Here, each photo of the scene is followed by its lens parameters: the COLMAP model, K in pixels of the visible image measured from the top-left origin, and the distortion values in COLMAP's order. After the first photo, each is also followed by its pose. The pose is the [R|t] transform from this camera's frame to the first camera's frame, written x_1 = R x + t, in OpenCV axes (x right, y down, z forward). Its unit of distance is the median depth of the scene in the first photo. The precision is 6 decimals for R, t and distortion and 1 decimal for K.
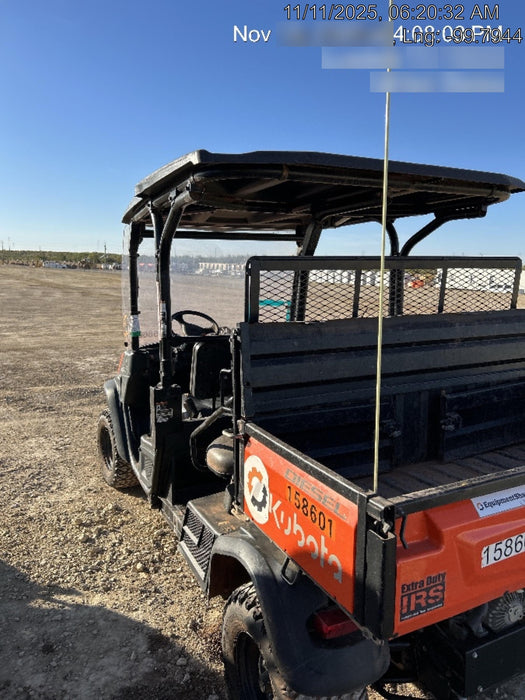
lens RADIAL K [[530.5, 0, 265.5], [0, 530.5, 347.6], [0, 0, 1]] dist [0.044102, -0.052377]
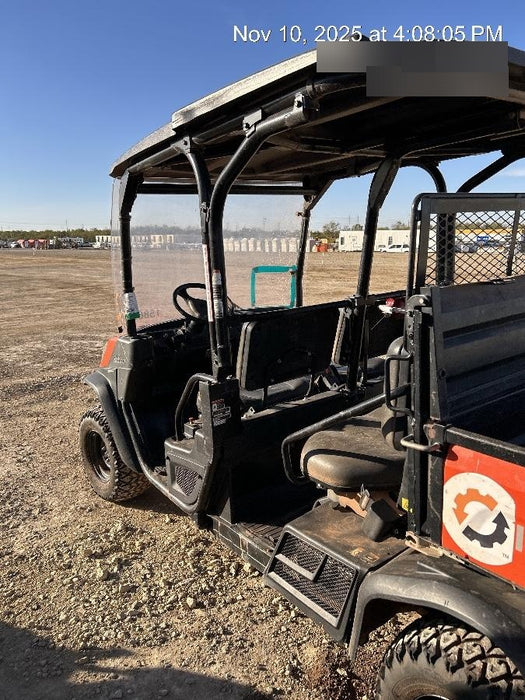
lens RADIAL K [[537.6, 0, 284.6], [0, 537.6, 344.8], [0, 0, 1]] dist [0.040146, -0.049235]
pose [[0.980852, -0.083401, 0.175994, -0.222976], [0.074215, 0.995545, 0.058162, -0.016441], [-0.180060, -0.043987, 0.982672, 0.198828]]
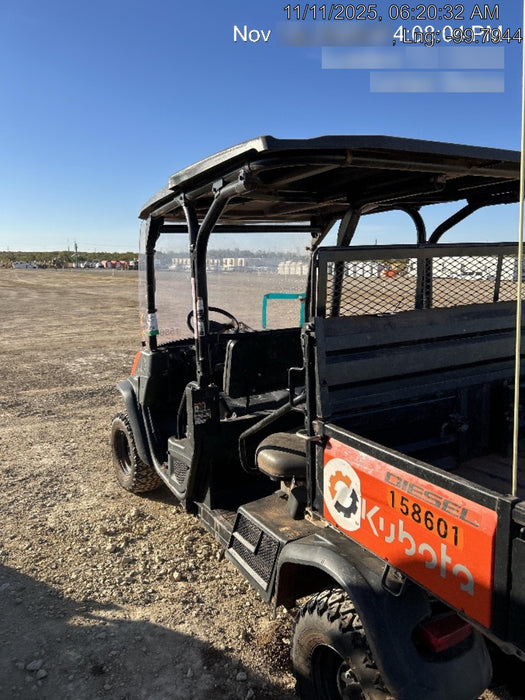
lens RADIAL K [[531.2, 0, 265.5], [0, 531.2, 338.0], [0, 0, 1]] dist [0.038613, -0.044976]
pose [[0.998745, -0.034817, 0.036010, -0.103005], [0.035034, 0.999372, -0.005391, -0.005204], [-0.035799, 0.006646, 0.999337, 0.036374]]
